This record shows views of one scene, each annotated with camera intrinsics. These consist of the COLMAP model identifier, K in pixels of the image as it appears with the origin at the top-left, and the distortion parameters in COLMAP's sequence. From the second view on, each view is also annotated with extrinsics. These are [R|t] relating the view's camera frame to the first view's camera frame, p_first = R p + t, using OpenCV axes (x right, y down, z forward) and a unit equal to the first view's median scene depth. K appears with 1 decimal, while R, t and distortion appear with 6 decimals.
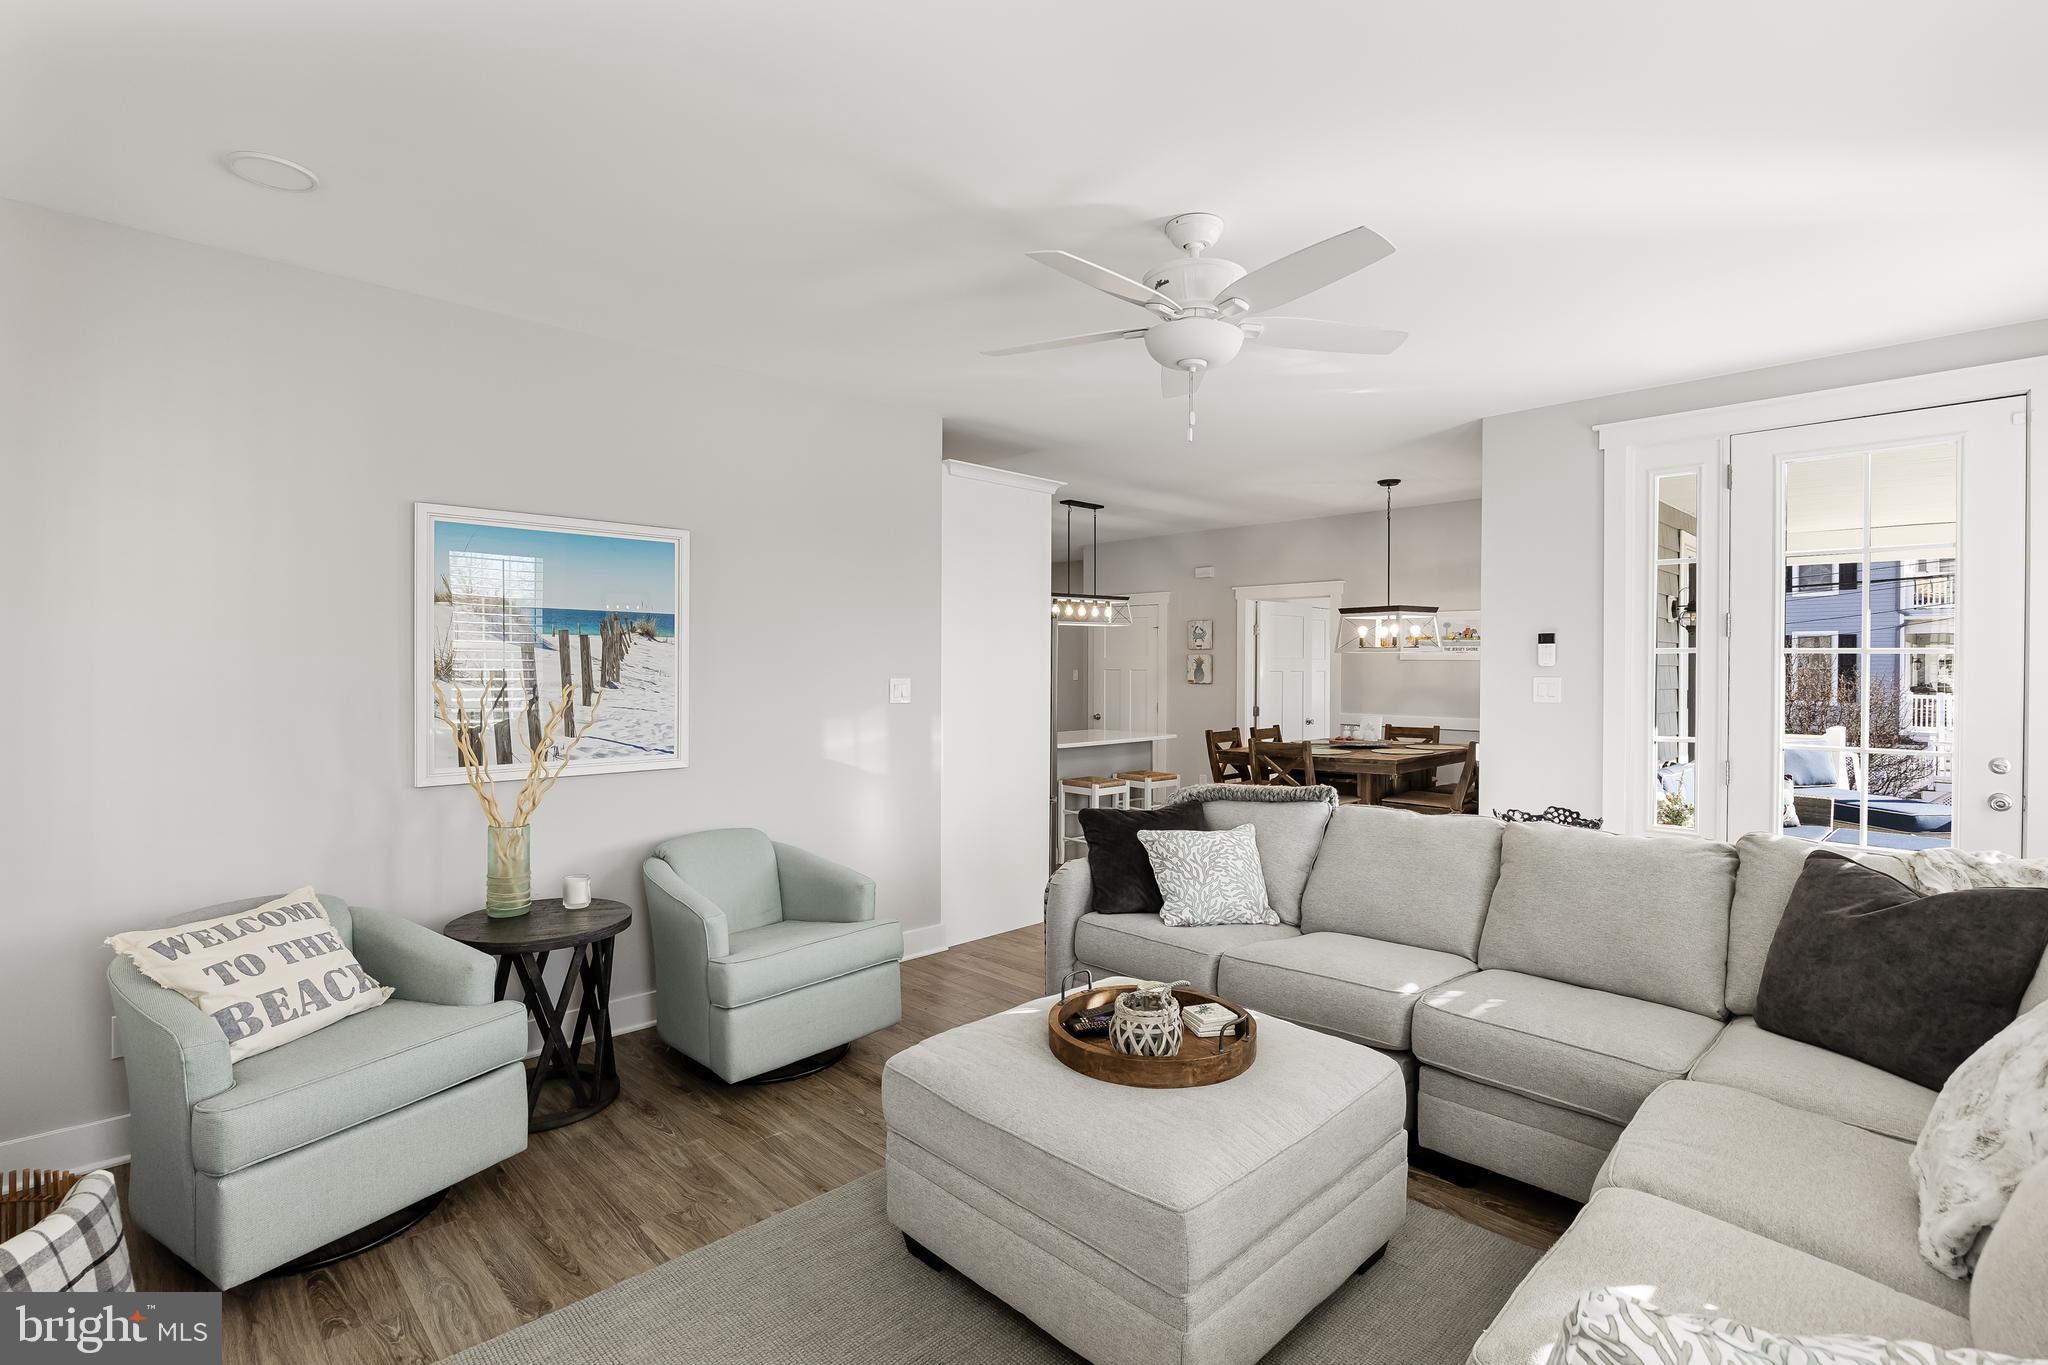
lens RADIAL K [[986.2, 0, 1033.4], [0, 986.2, 678.9], [0, 0, 1]] dist [-0.002831, -0.000213]
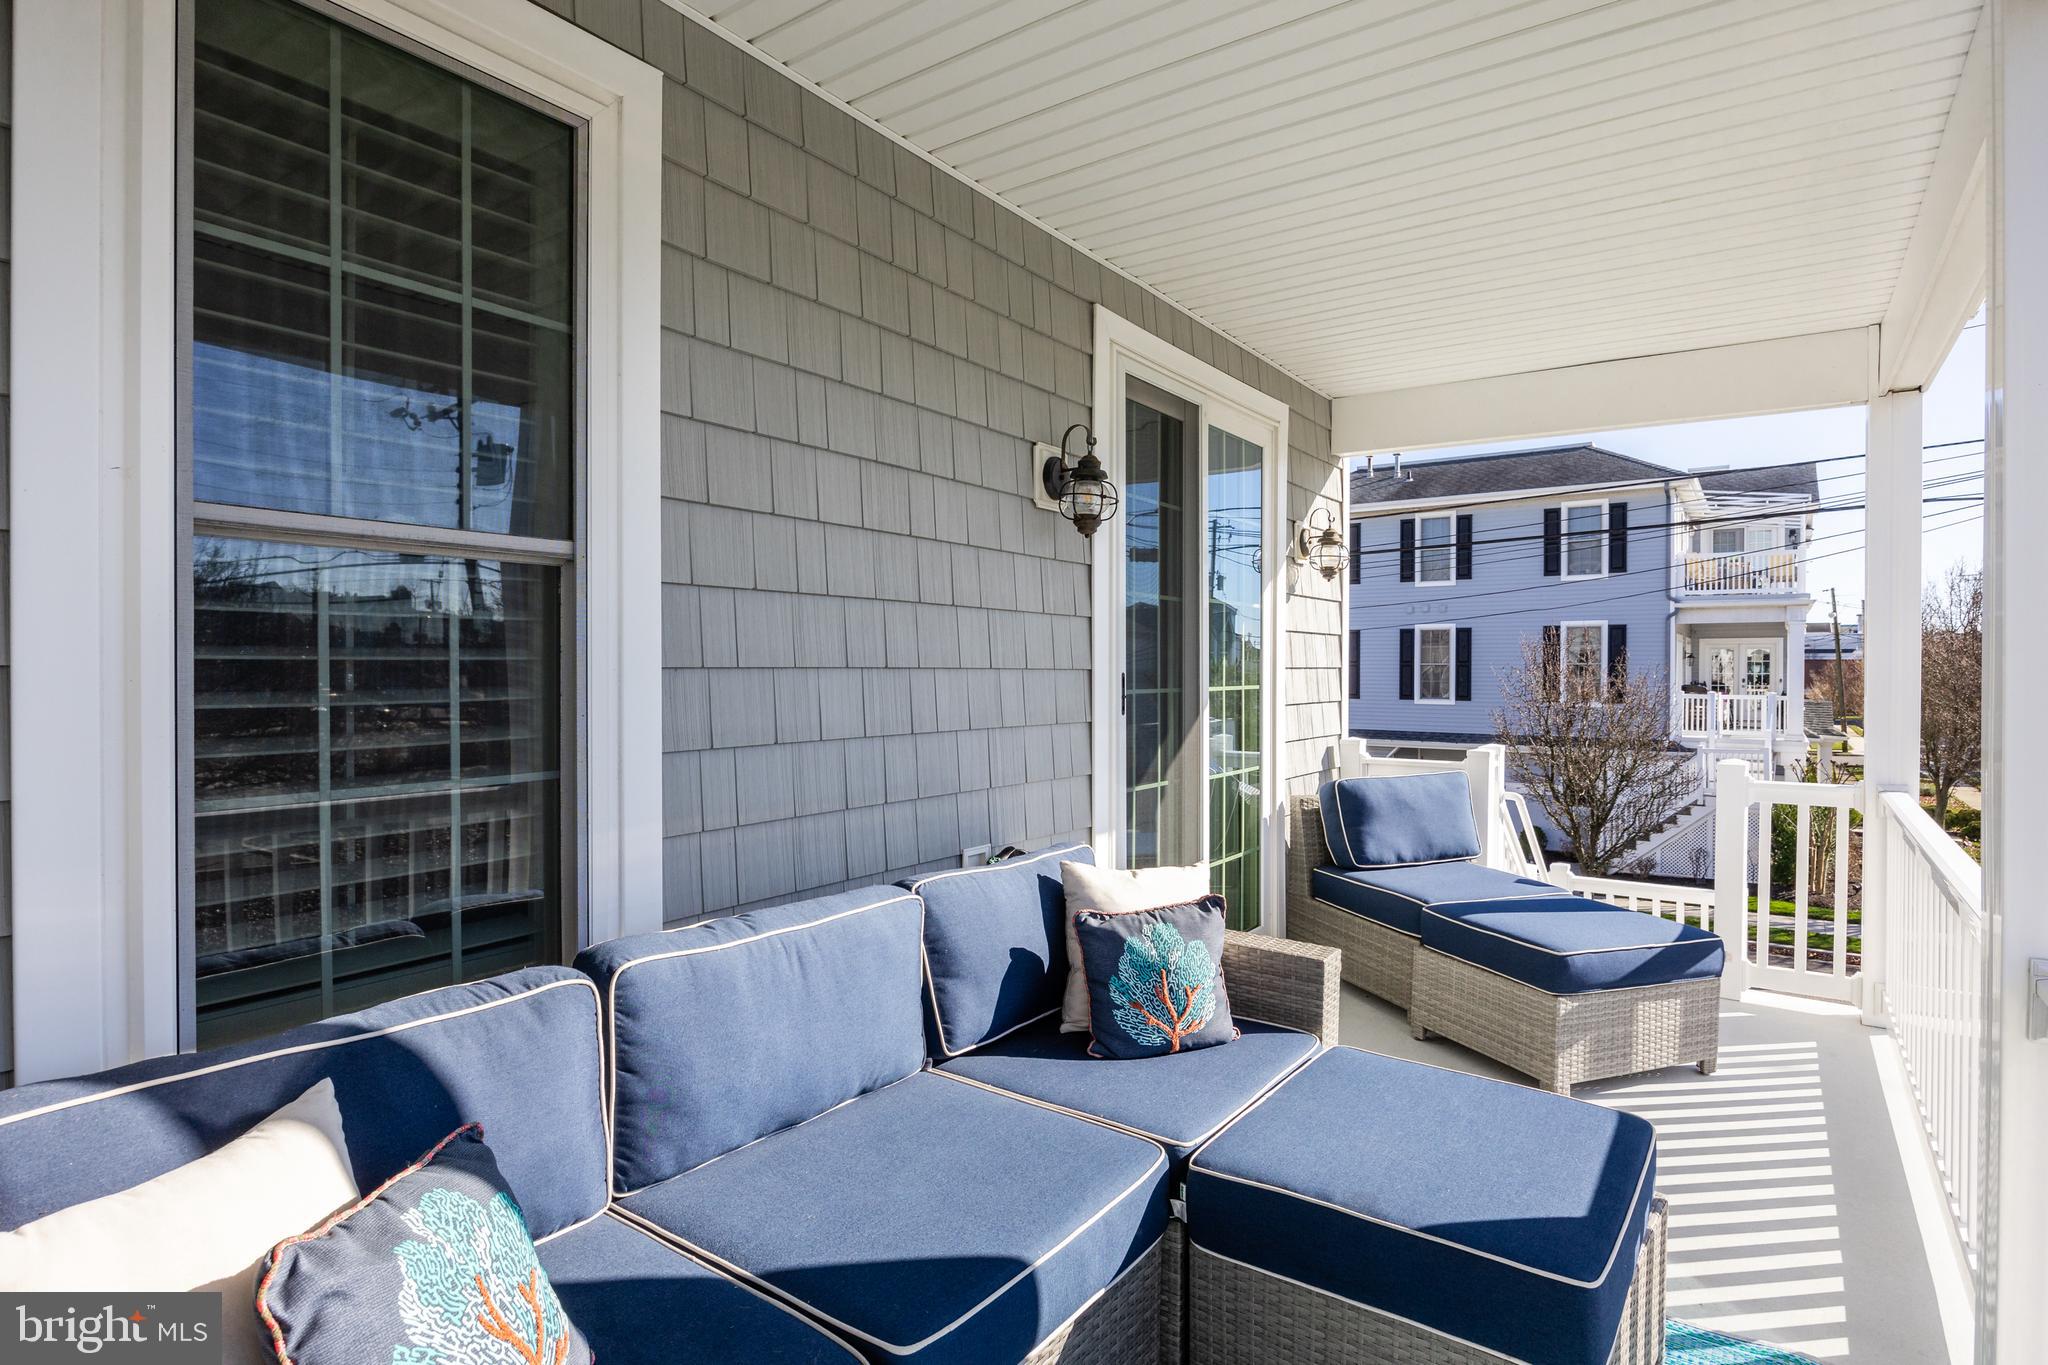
lens RADIAL K [[1078.8, 0, 1018.1], [0, 1078.8, 681.9], [0, 0, 1]] dist [-0.012366, -0.001443]
pose [[0.987070, -0.002844, 0.160265, 0.158826], [0.003075, 0.999995, -0.001196, 0.004619], [-0.160260, 0.001673, 0.987073, 0.155331]]
